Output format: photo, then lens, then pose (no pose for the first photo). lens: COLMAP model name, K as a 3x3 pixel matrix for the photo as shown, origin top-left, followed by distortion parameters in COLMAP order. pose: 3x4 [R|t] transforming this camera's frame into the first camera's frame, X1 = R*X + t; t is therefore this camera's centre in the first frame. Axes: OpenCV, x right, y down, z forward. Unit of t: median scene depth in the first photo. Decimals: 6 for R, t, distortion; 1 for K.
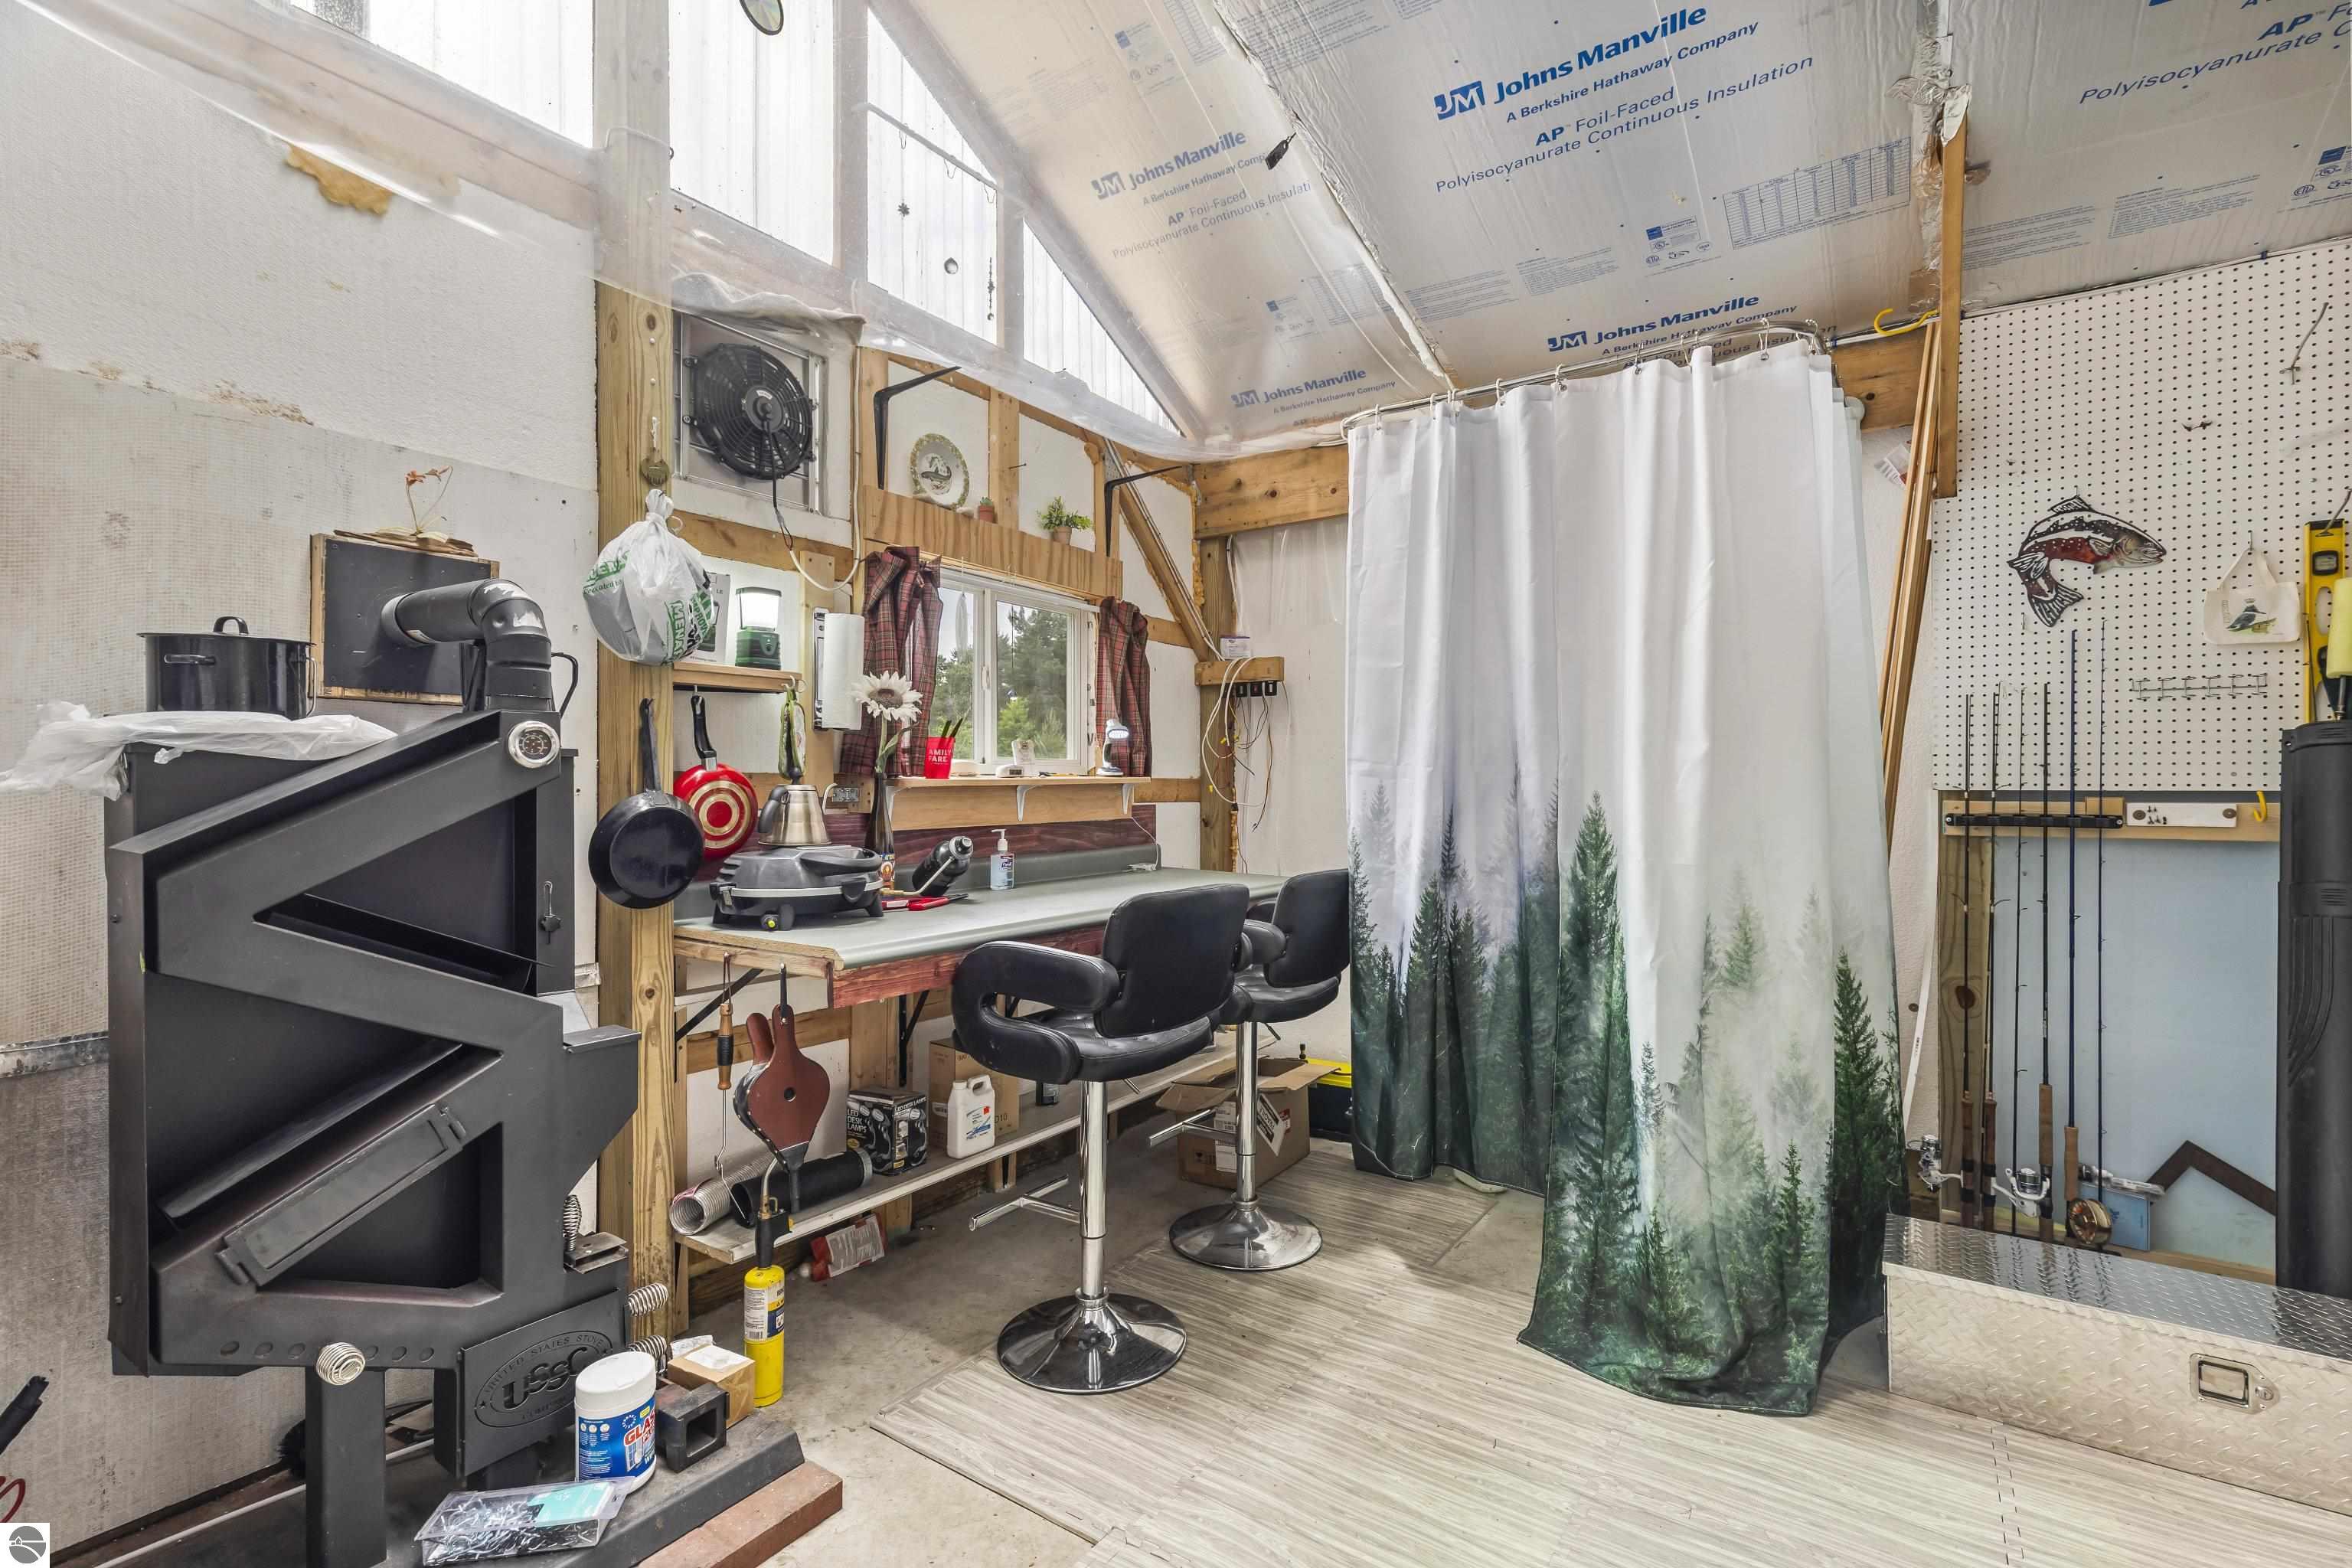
lens RADIAL K [[1040.8, 0, 1171.7], [0, 1040.8, 785.4], [0, 0, 1]] dist [-0.001102, -0.000058]
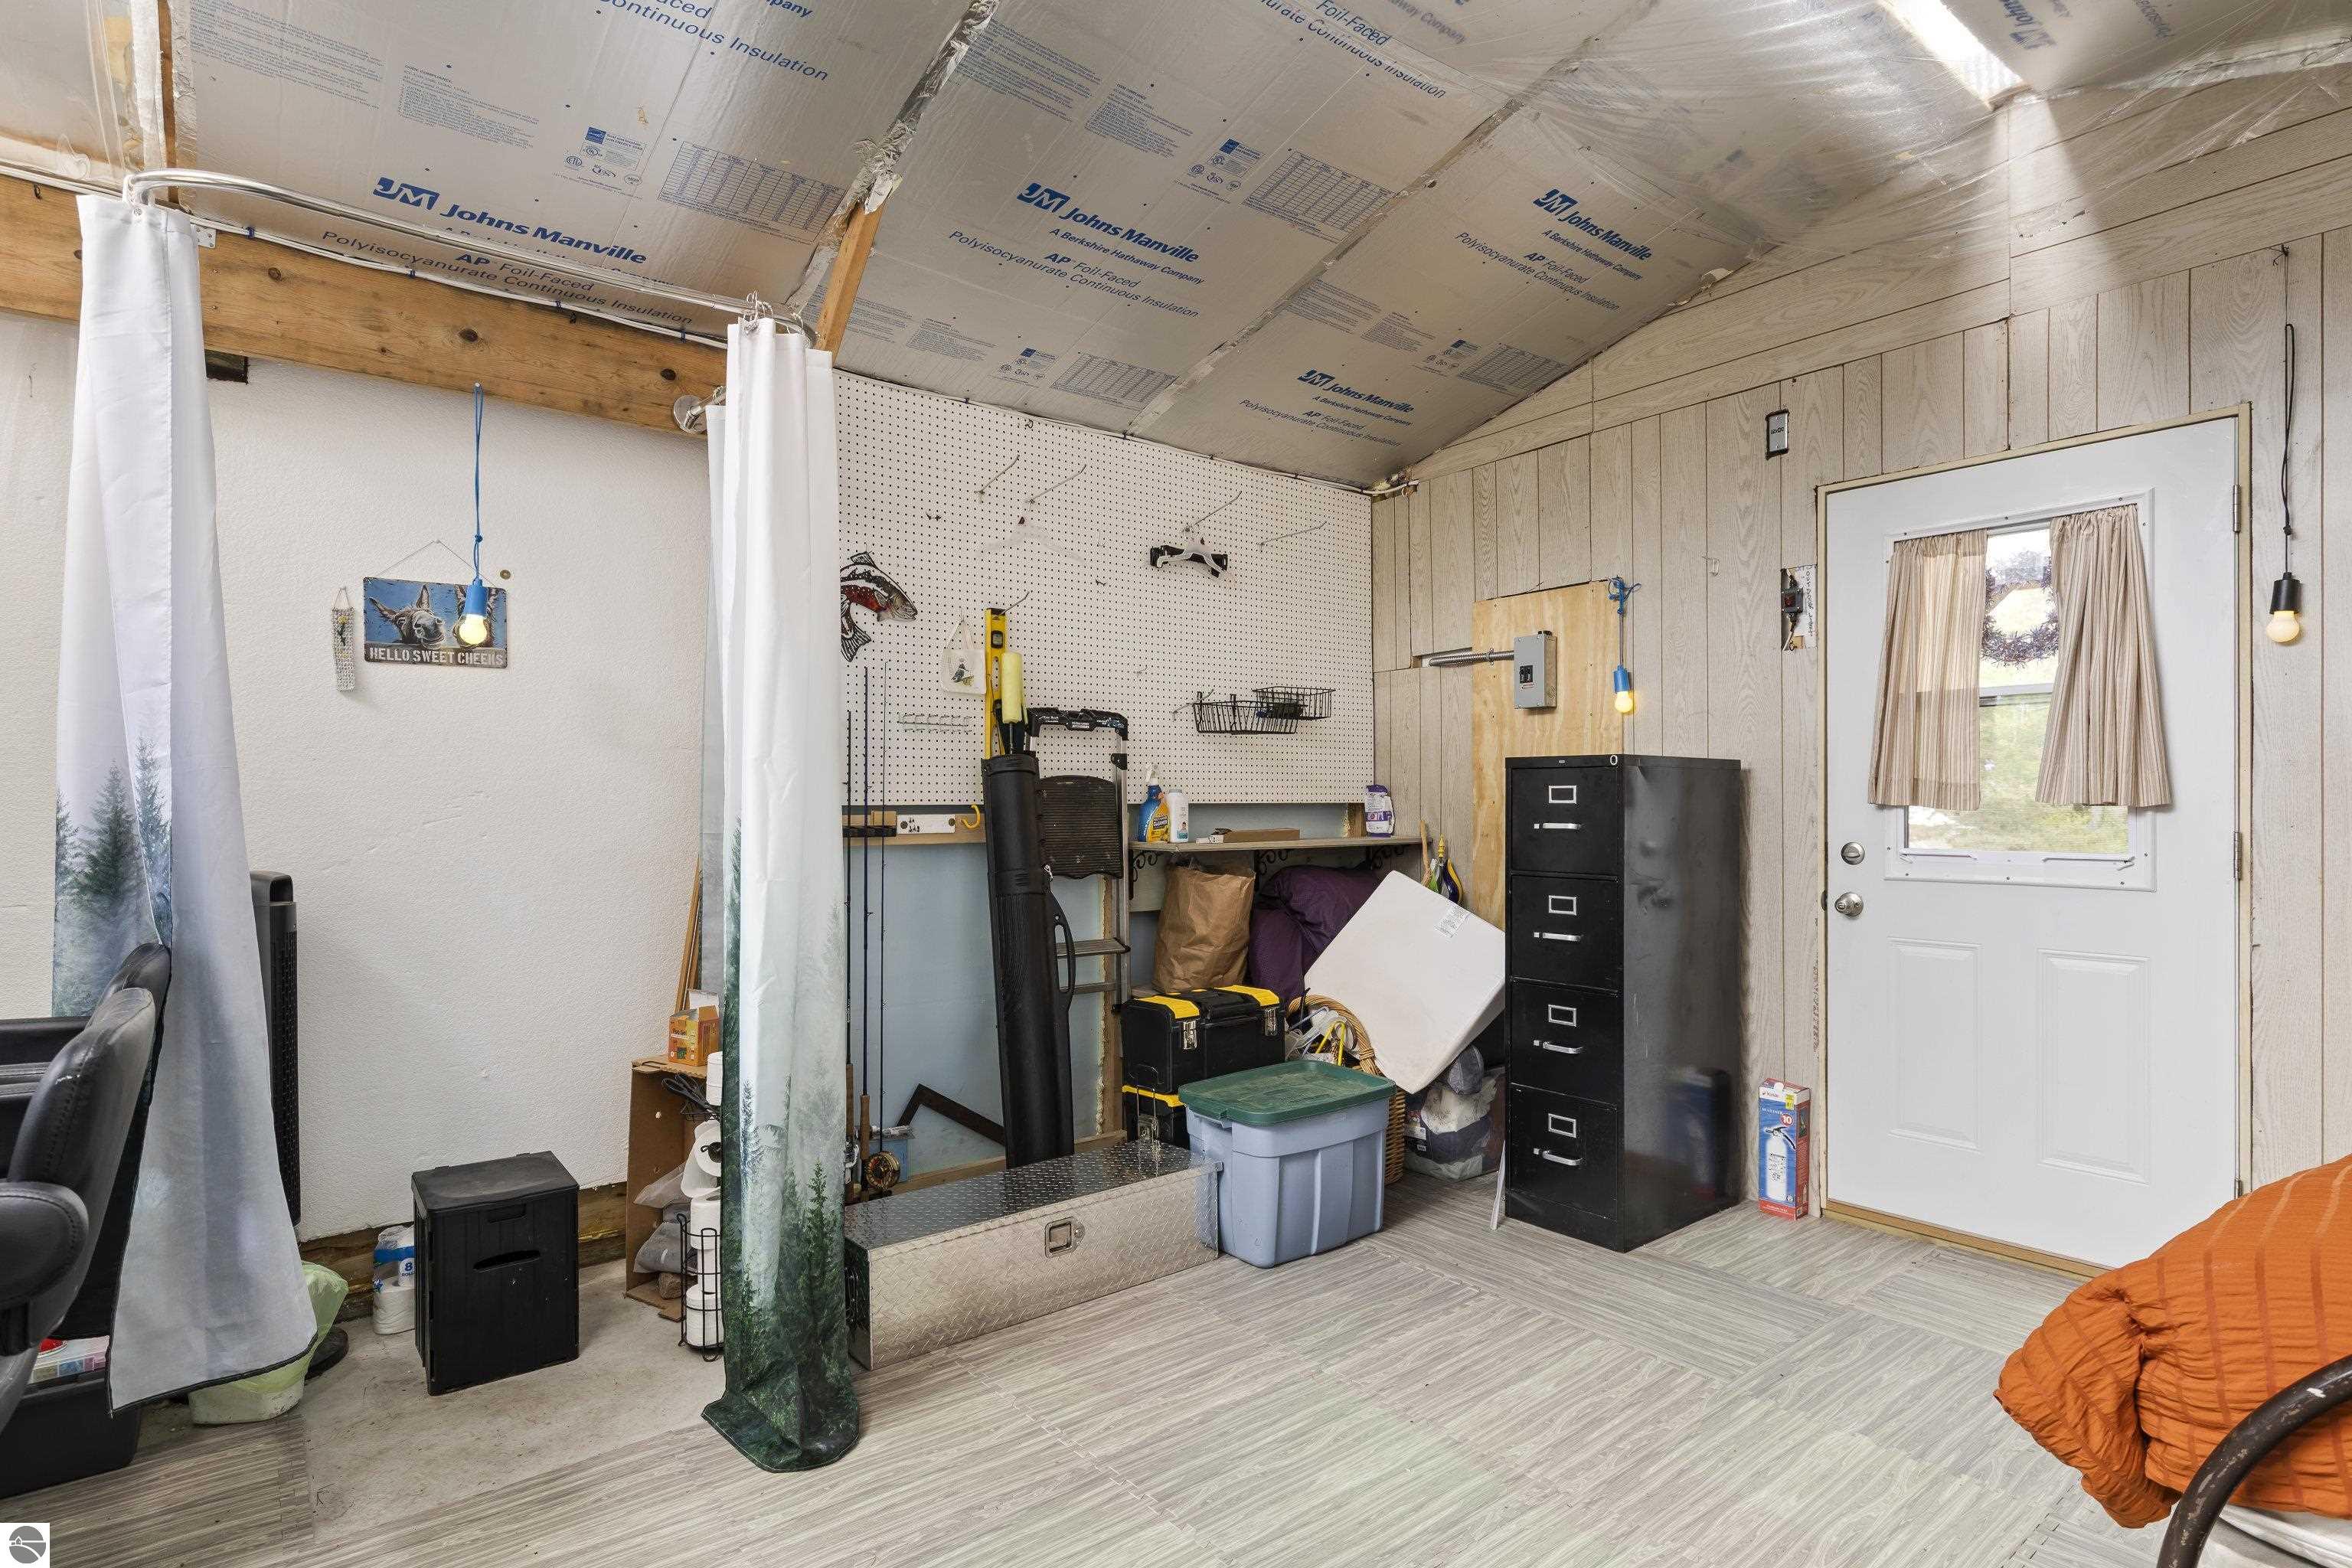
lens RADIAL K [[1220.5, 0, 1174.8], [0, 1220.5, 801.7], [0, 0, 1]] dist [0.005436, 0.000589]
pose [[0.287463, -0.000681, 0.957791, -0.358102], [0.001819, 0.999998, 0.000165, 0.001760], [-0.957790, 0.001695, 0.287464, 0.292156]]
